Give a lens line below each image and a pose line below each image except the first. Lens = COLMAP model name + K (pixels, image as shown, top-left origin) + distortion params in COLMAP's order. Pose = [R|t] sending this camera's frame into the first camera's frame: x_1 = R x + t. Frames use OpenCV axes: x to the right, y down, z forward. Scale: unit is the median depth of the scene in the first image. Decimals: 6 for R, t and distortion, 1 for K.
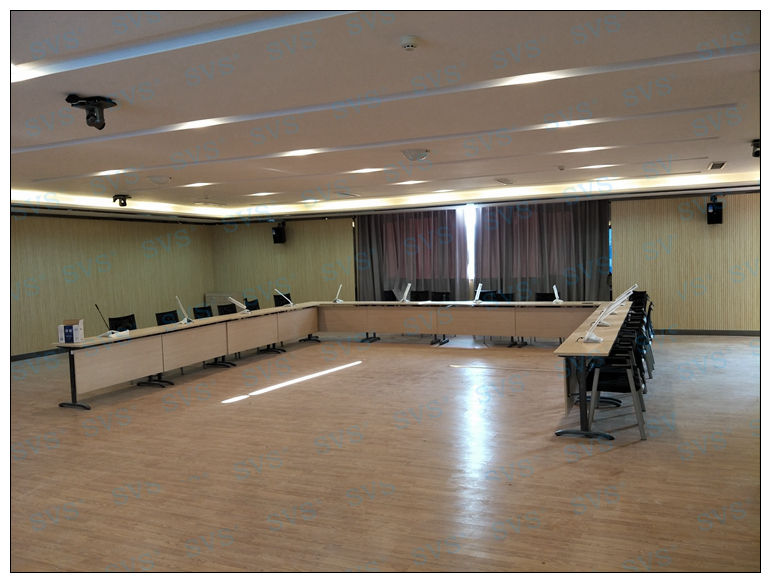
lens RADIAL K [[644.0, 0, 383.7], [0, 644.0, 294.0], [0, 0, 1]] dist [0.008523, -0.042143]
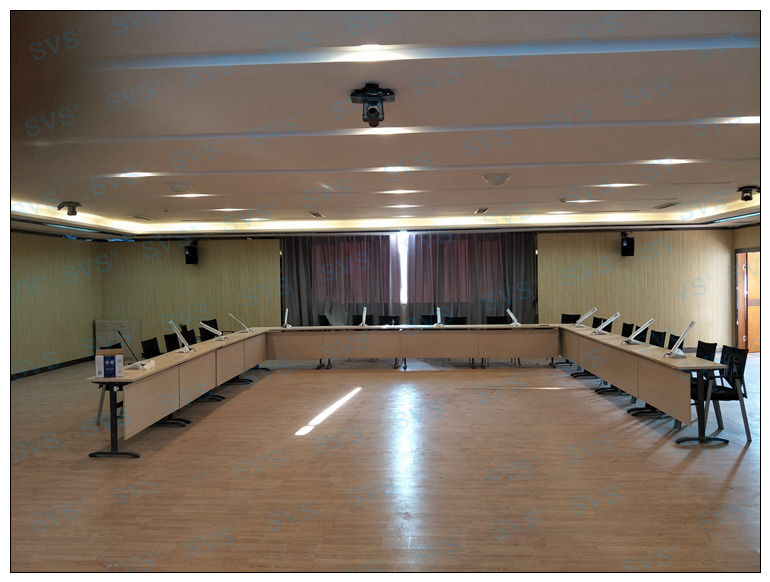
lens RADIAL K [[644.0, 0, 382.3], [0, 644.0, 290.2], [0, 0, 1]] dist [0.008523, -0.042143]
pose [[0.938683, 0.010171, 0.344633, -0.300882], [0.006813, 0.998822, -0.048036, 0.004764], [-0.344715, 0.047438, 0.937508, 0.072485]]
